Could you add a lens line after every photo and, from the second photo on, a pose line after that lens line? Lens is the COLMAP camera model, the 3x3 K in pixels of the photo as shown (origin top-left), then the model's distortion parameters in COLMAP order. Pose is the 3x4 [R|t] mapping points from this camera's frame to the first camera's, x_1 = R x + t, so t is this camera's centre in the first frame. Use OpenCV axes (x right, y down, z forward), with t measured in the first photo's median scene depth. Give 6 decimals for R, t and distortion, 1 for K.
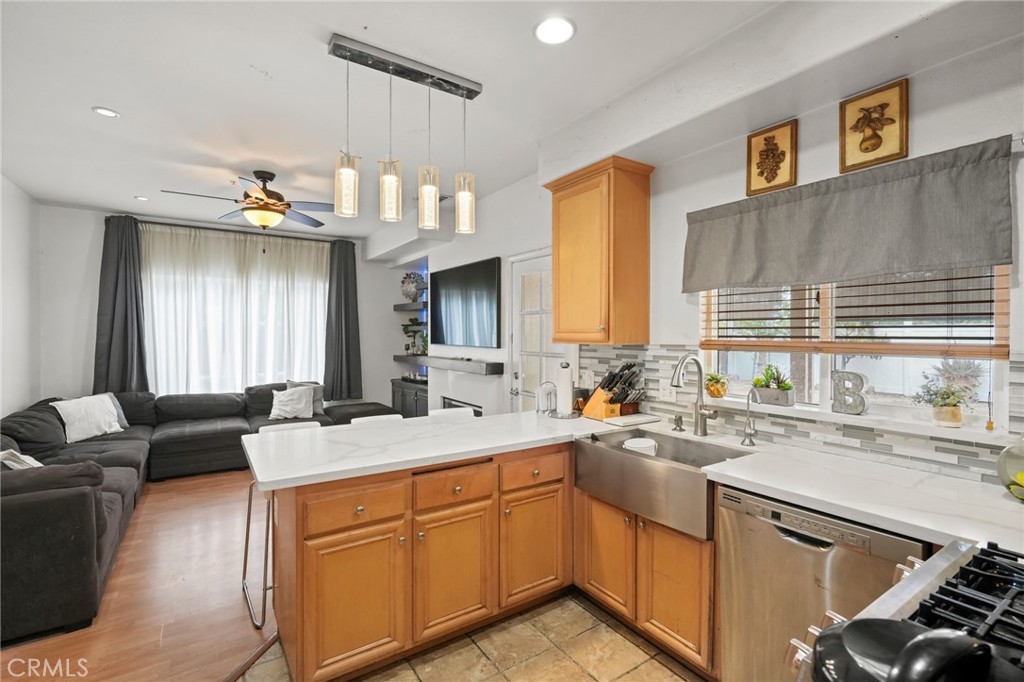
lens RADIAL K [[468.2, 0, 512.3], [0, 468.2, 336.7], [0, 0, 1]] dist [-0.011032, 0.000816]
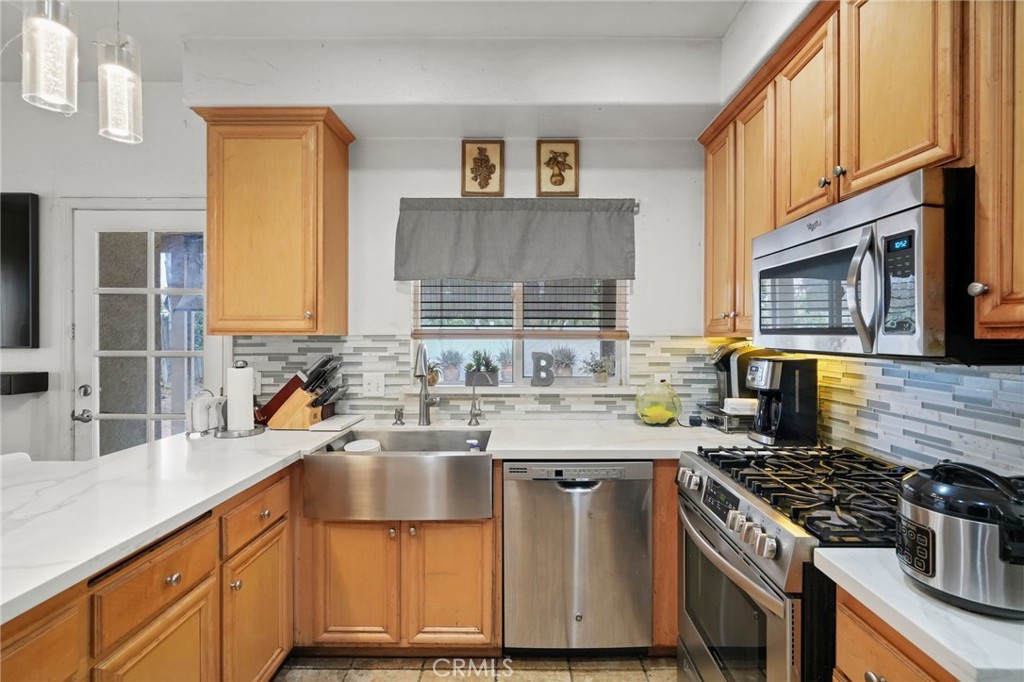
lens RADIAL K [[468.2, 0, 512.3], [0, 468.2, 336.7], [0, 0, 1]] dist [-0.011032, 0.000816]
pose [[0.553129, -0.003096, 0.833090, -0.282612], [0.005537, 0.999985, 0.000040, 0.021652], [-0.833077, 0.004591, 0.553138, 0.256993]]
